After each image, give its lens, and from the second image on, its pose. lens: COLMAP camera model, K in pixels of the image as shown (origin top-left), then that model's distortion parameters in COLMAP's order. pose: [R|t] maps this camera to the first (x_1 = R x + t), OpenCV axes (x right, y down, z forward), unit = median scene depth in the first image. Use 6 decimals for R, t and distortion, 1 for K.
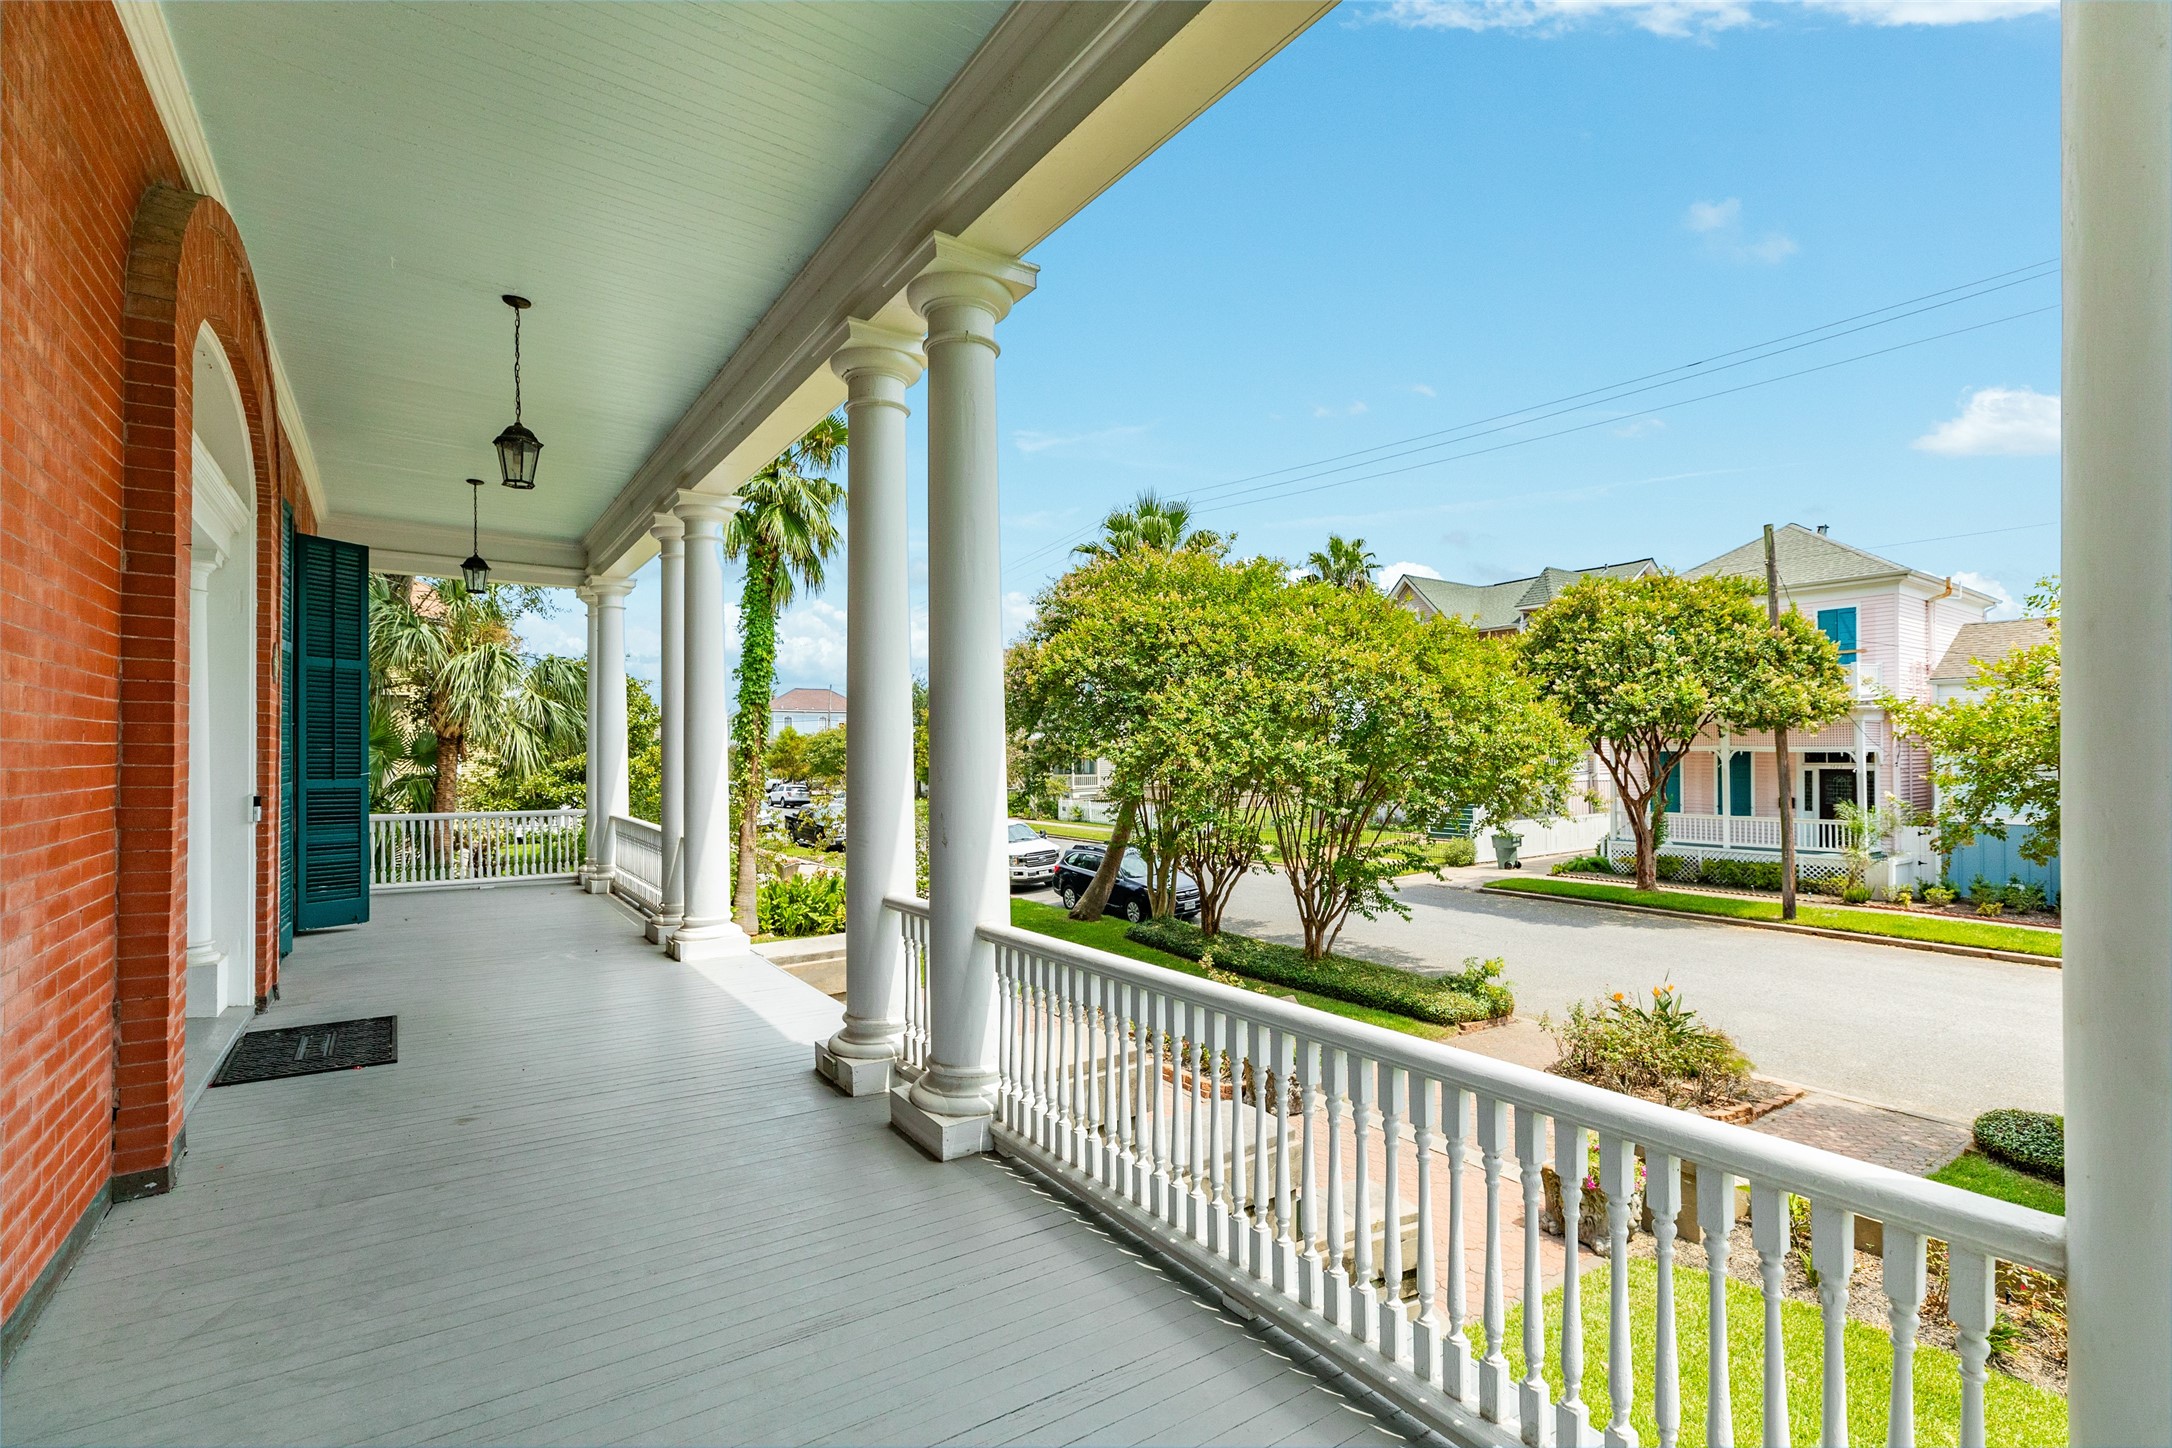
lens RADIAL K [[1069.8, 0, 1084.4], [0, 1069.8, 752.8], [0, 0, 1]] dist [-0.000731, -0.000275]
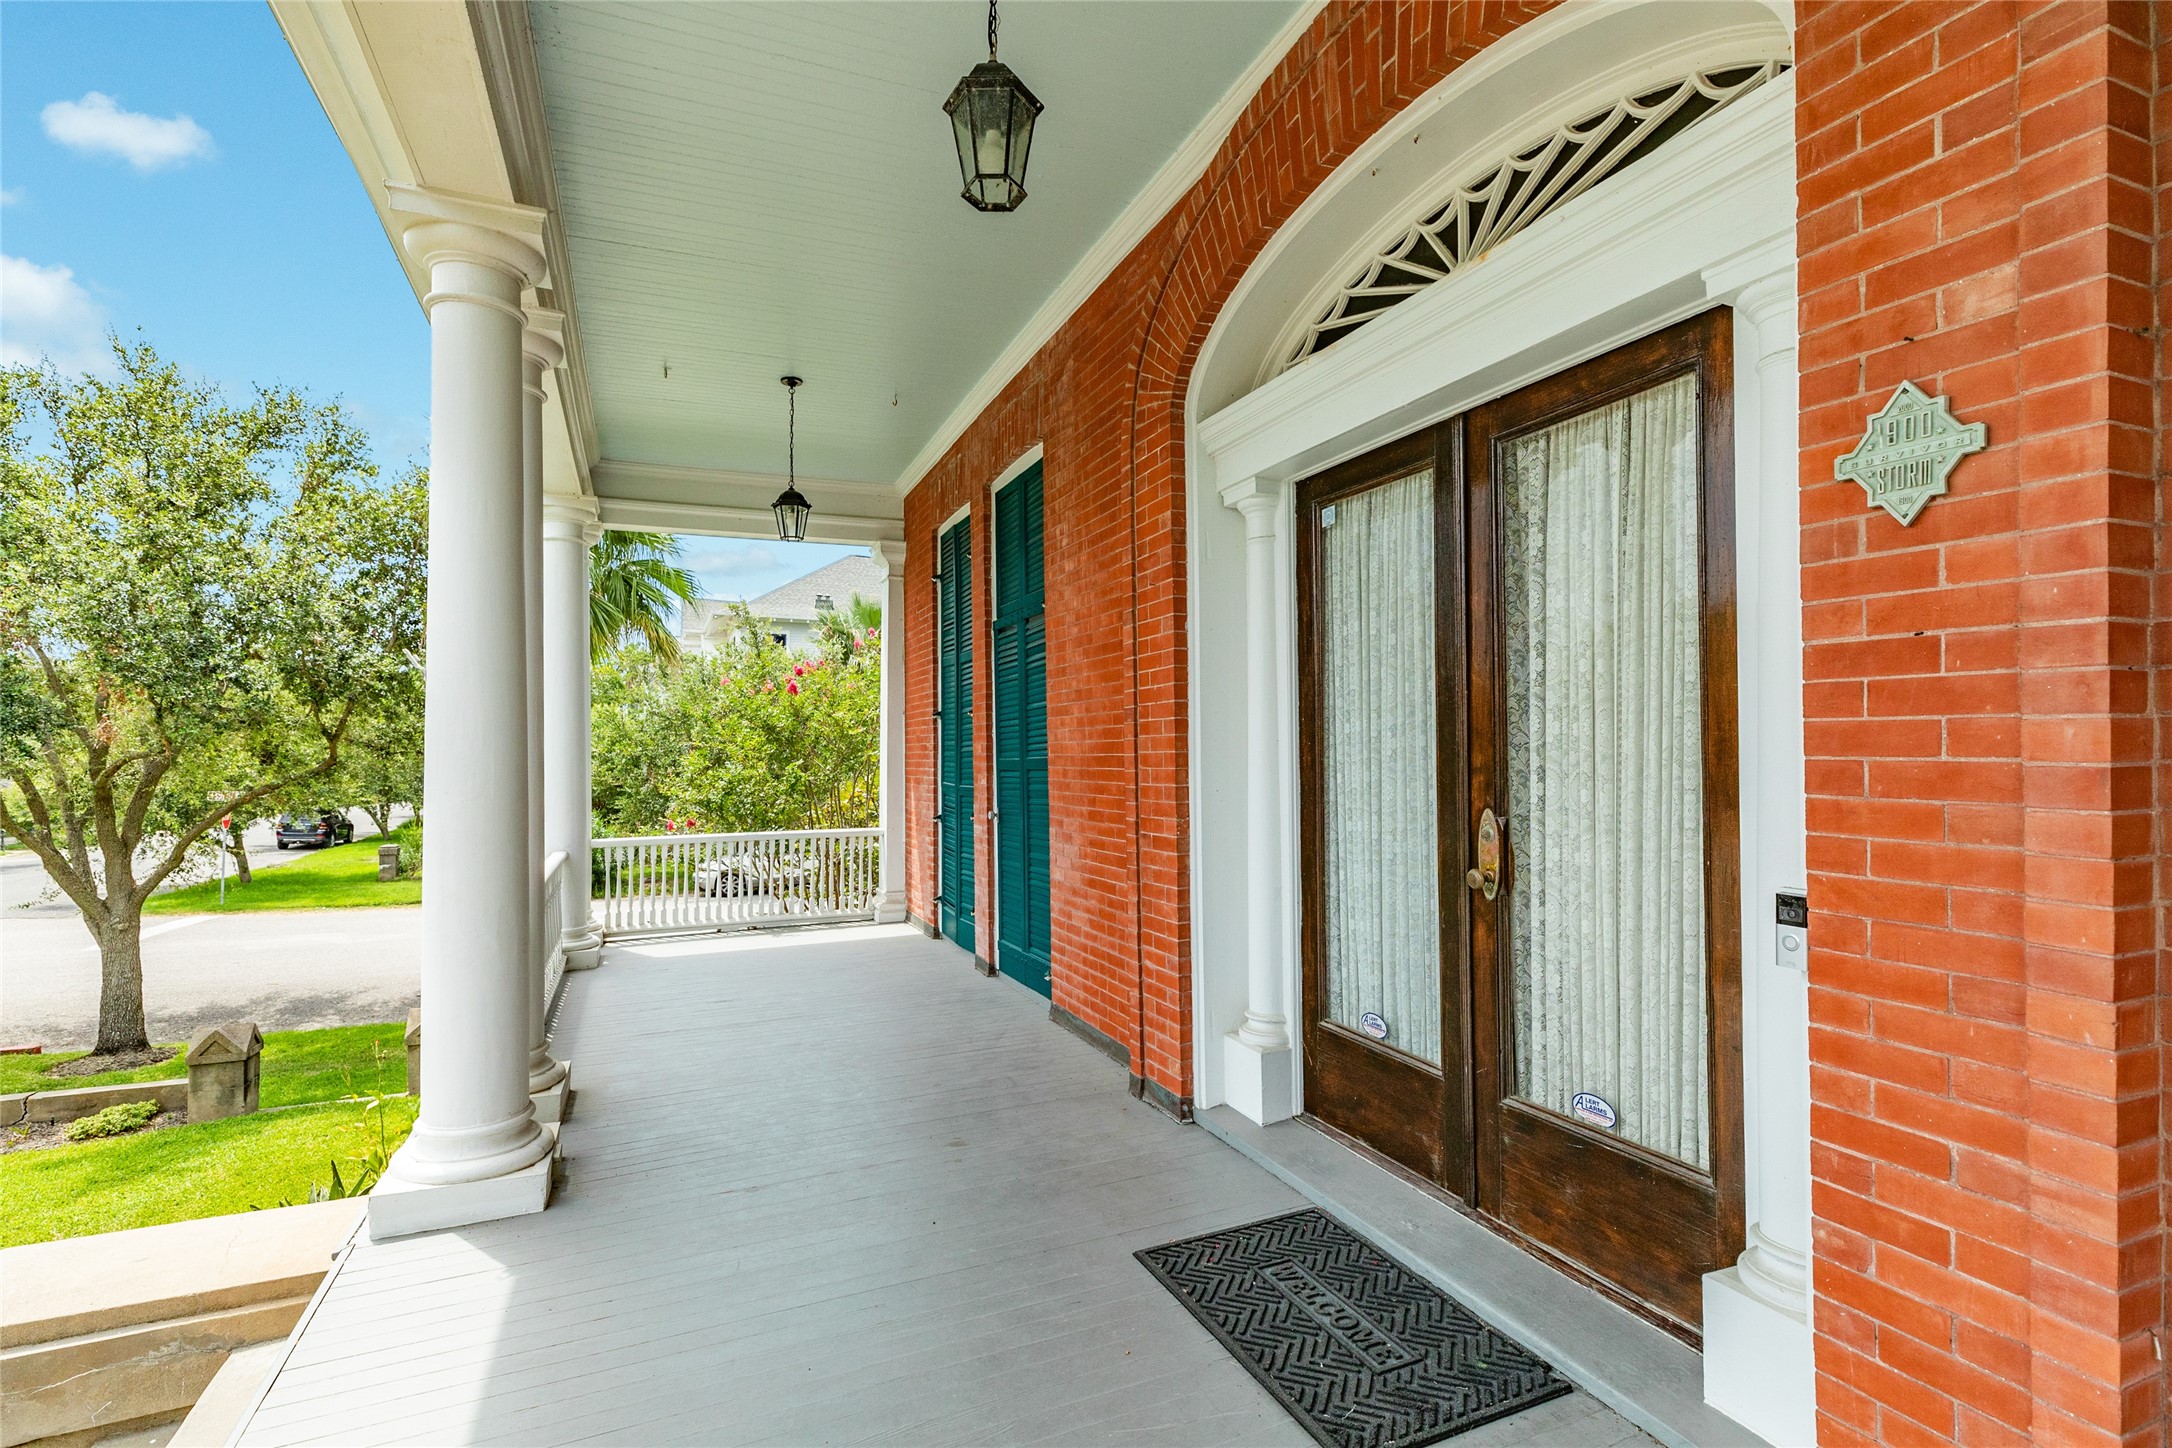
lens RADIAL K [[1069.8, 0, 1084.4], [0, 1069.8, 752.8], [0, 0, 1]] dist [-0.000731, -0.000275]
pose [[-0.985478, -0.000688, 0.169803, -1.188576], [-0.000511, 0.999999, 0.001083, -0.014649], [-0.169803, 0.000980, -0.985477, 2.686605]]
